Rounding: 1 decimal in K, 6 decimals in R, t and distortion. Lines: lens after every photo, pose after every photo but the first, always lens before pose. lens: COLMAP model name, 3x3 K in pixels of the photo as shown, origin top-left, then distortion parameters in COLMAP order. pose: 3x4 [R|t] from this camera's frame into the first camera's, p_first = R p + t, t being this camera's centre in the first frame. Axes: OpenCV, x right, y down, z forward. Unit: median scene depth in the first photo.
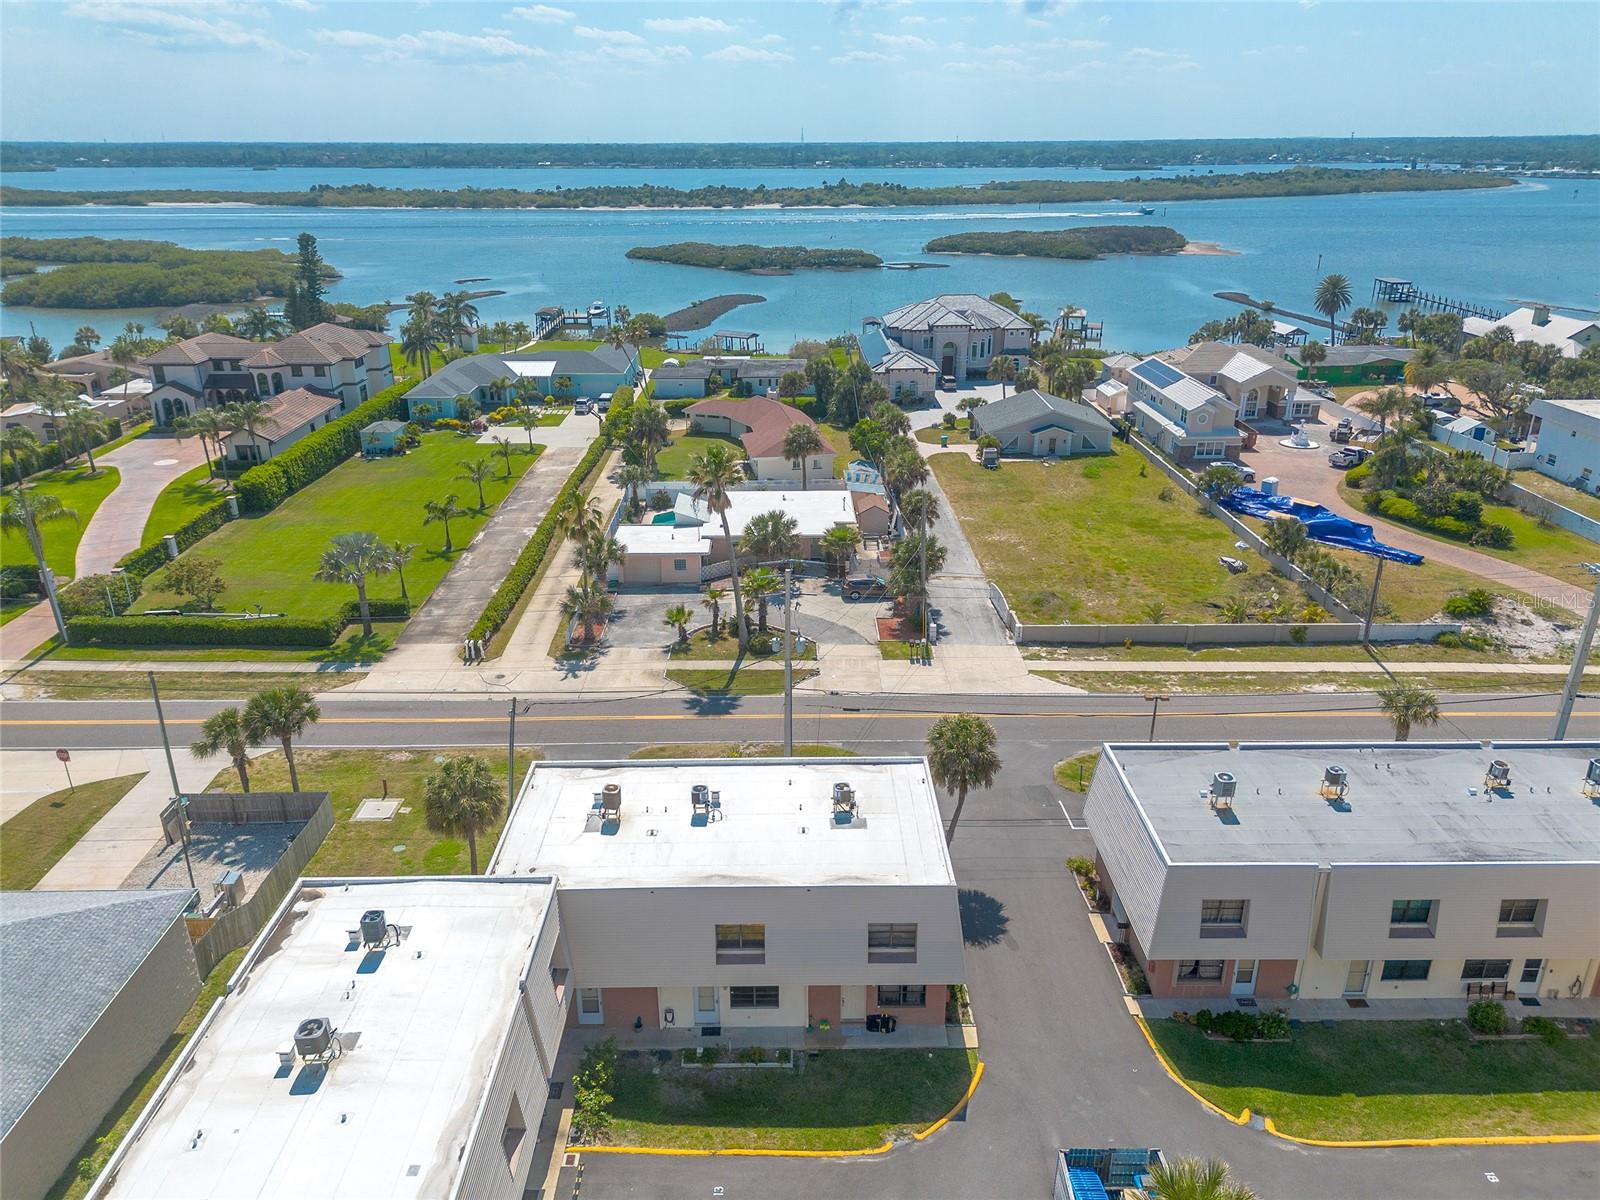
lens RADIAL K [[1126.4, 0, 798.0], [0, 1126.4, 609.5], [0, 0, 1]] dist [0.078489, -0.076621]
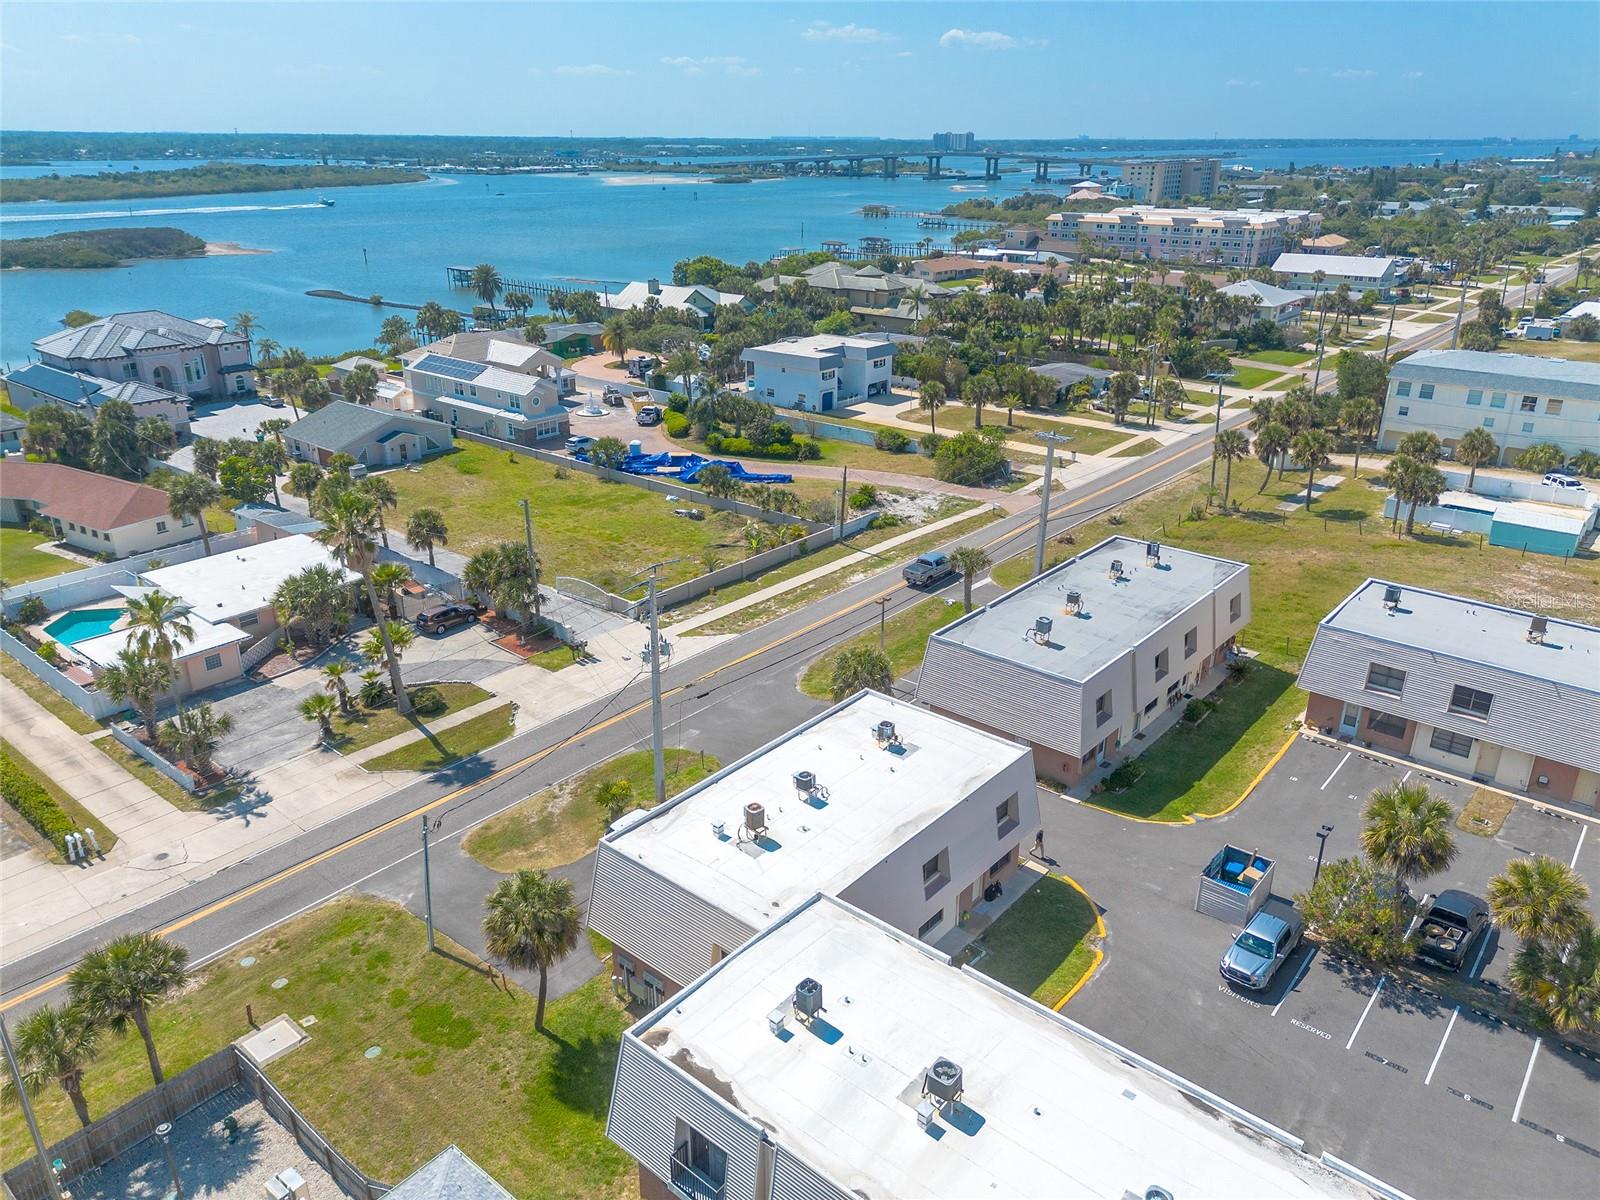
lens RADIAL K [[1126.4, 0, 798.0], [0, 1126.4, 609.5], [0, 0, 1]] dist [0.078489, -0.076621]
pose [[0.653033, -0.283637, 0.702210, -0.395373], [0.281588, 0.951679, 0.122535, -0.058114], [-0.703034, 0.117714, 0.701346, 0.136682]]
